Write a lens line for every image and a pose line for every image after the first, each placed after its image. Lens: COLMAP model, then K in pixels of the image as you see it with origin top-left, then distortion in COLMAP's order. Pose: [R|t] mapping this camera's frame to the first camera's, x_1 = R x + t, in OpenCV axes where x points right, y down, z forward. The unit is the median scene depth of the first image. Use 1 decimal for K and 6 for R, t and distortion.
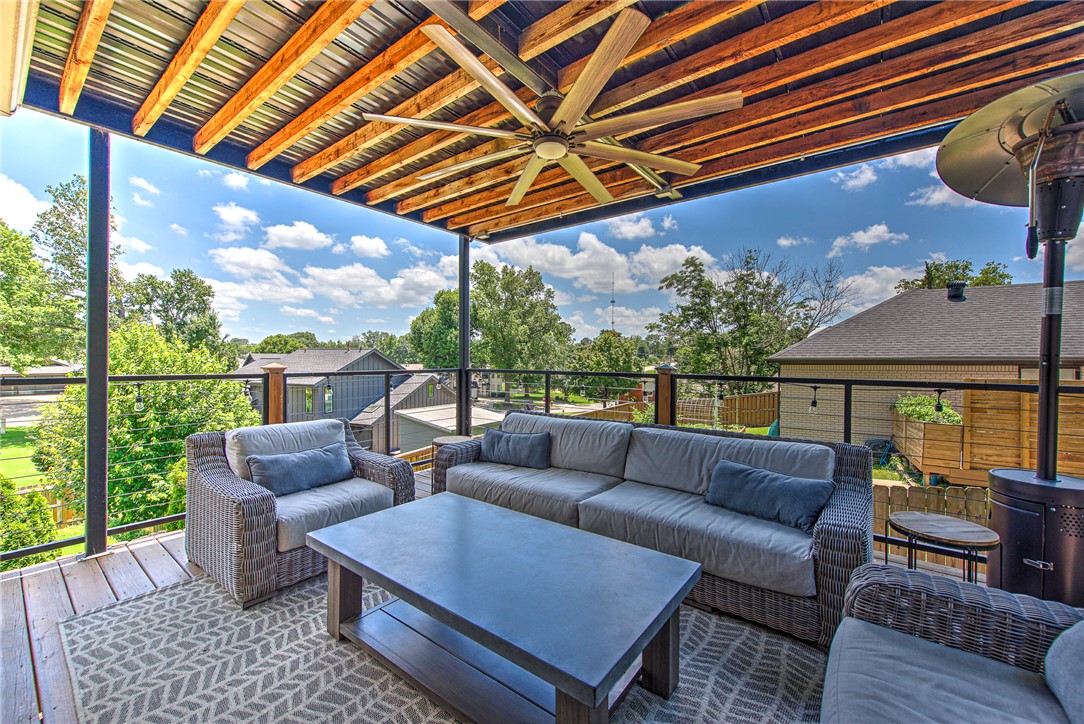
lens RADIAL K [[429.8, 0, 542.0], [0, 429.8, 362.0], [0, 0, 1]] dist [0.000420, 0.000063]
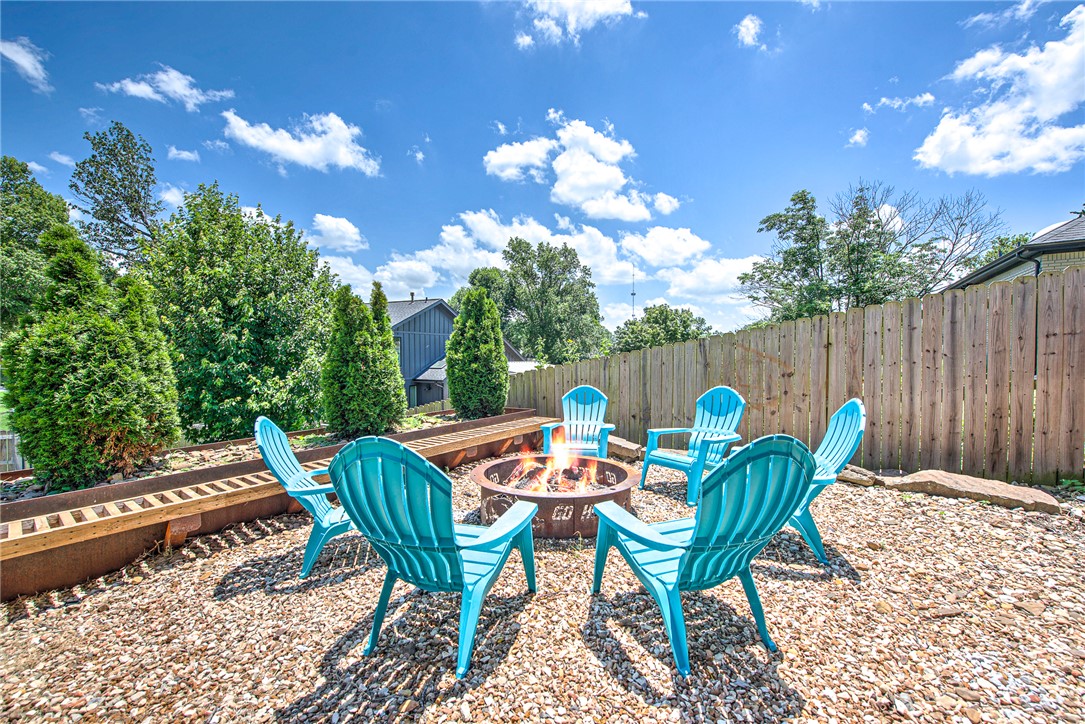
lens RADIAL K [[433.7, 0, 542.5], [0, 433.7, 362.0], [0, 0, 1]] dist [-0.000021, 0.000073]
pose [[0.999176, -0.005863, -0.040167, -0.130535], [0.006368, 0.999902, 0.012460, 0.081040], [0.040090, -0.012706, 0.999115, 0.097543]]
